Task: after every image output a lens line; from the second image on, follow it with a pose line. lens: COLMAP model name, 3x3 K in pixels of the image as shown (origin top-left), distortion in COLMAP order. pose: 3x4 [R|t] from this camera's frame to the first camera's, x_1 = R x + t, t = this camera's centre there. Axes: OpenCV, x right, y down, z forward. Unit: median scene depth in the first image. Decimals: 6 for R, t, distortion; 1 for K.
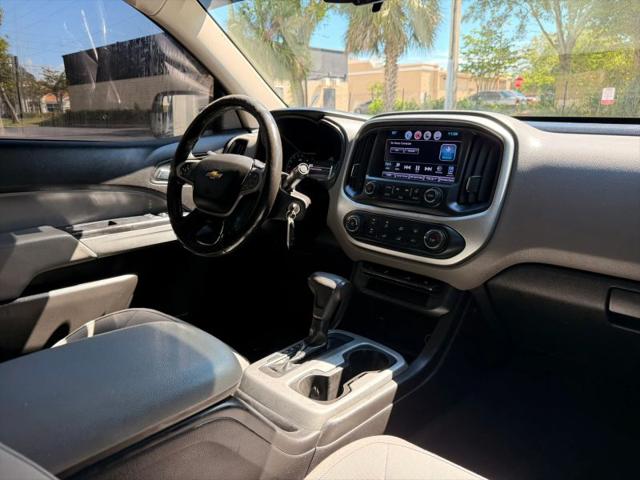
lens RADIAL K [[464.8, 0, 320.9], [0, 464.8, 238.1], [0, 0, 1]] dist [-0.007681, -0.007335]
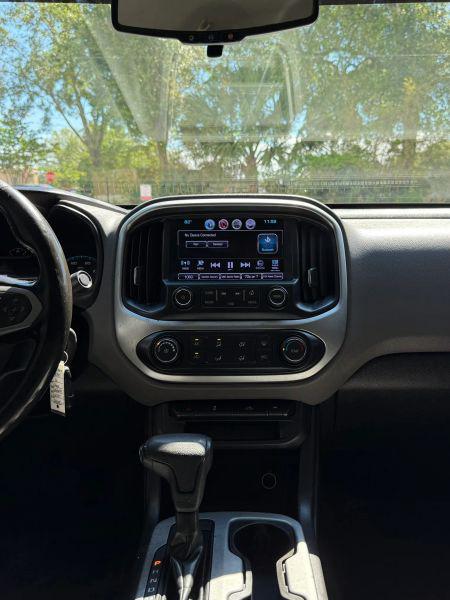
lens RADIAL K [[504.9, 0, 234.0], [0, 504.9, 299.9], [0, 0, 1]] dist [-0.000742, -0.013344]
pose [[0.743815, -0.117384, 0.657998, -0.351466], [0.171888, 0.984941, -0.018597, -0.073359], [-0.645906, 0.126934, 0.752790, 0.348789]]
